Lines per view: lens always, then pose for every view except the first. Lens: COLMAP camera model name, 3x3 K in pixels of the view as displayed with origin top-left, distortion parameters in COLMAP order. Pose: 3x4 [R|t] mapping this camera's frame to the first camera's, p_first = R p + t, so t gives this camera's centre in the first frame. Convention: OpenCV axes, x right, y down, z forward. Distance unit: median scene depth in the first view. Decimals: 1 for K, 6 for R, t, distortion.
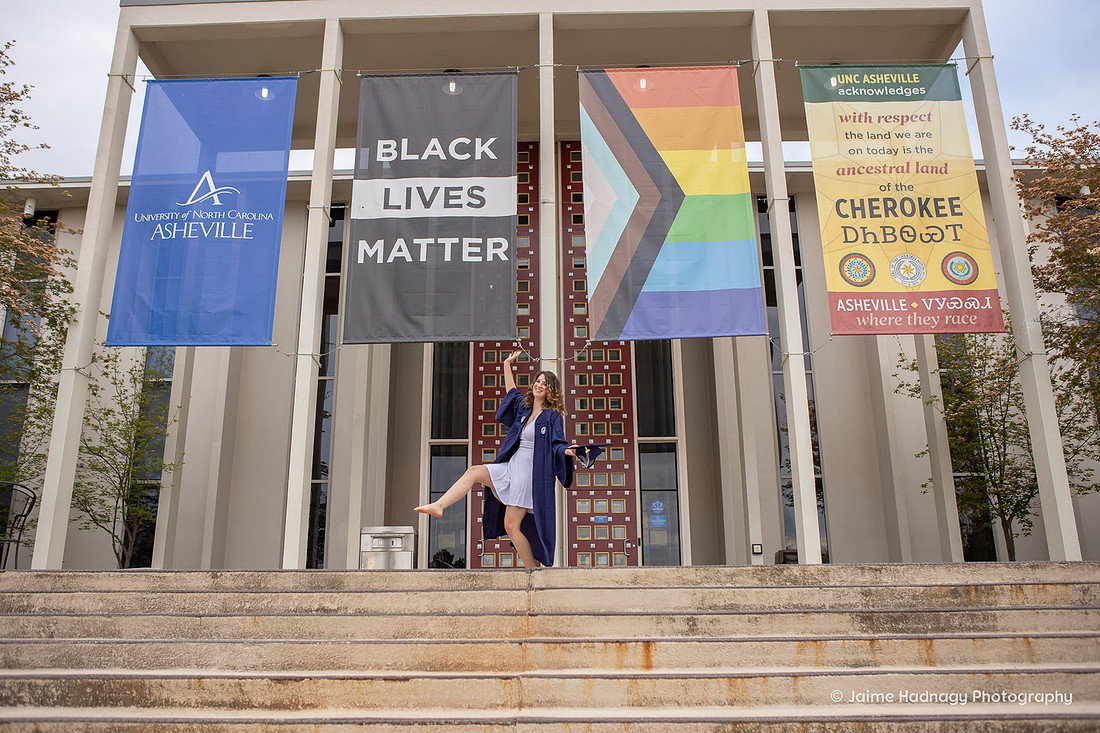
lens RADIAL K [[897.1, 0, 547.7], [0, 897.1, 365.2], [0, 0, 1]] dist [-0.050963, 0.022150]
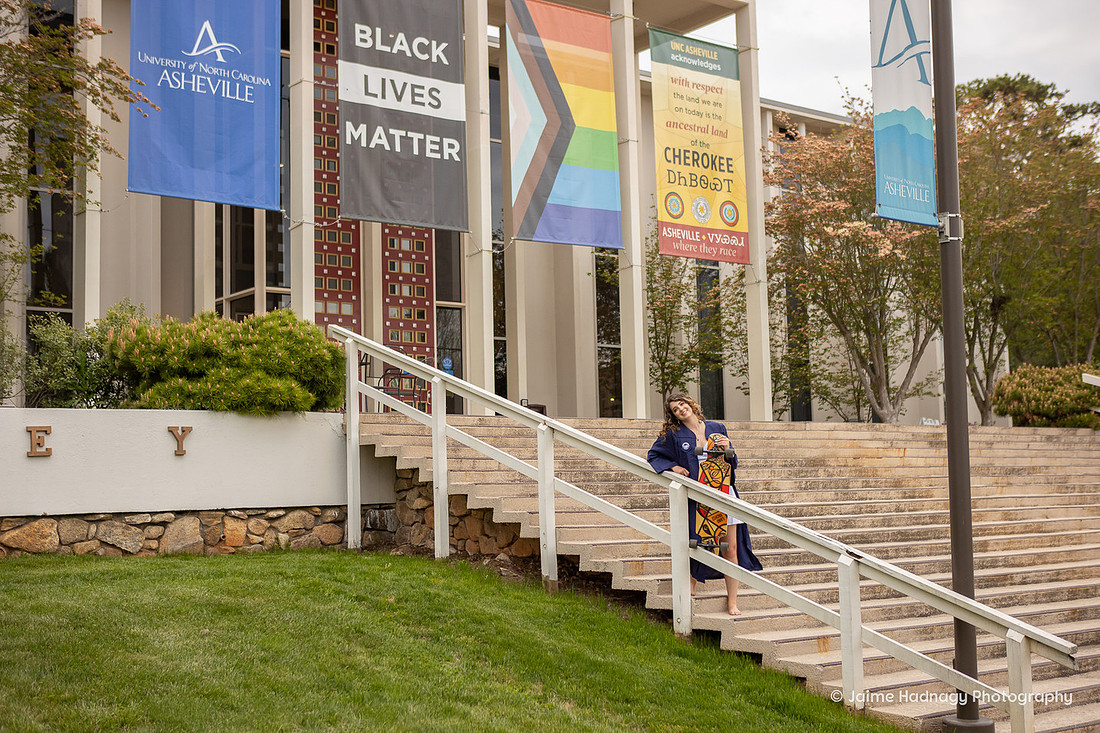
lens RADIAL K [[1427.6, 0, 549.8], [0, 1427.6, 366.5], [0, 0, 1]] dist [-0.011713, 0.000000]
pose [[0.769802, 0.045007, 0.636695, -1.123812], [-0.165611, 0.977433, 0.131140, -0.117322], [-0.616424, -0.206395, 0.759883, -0.551500]]
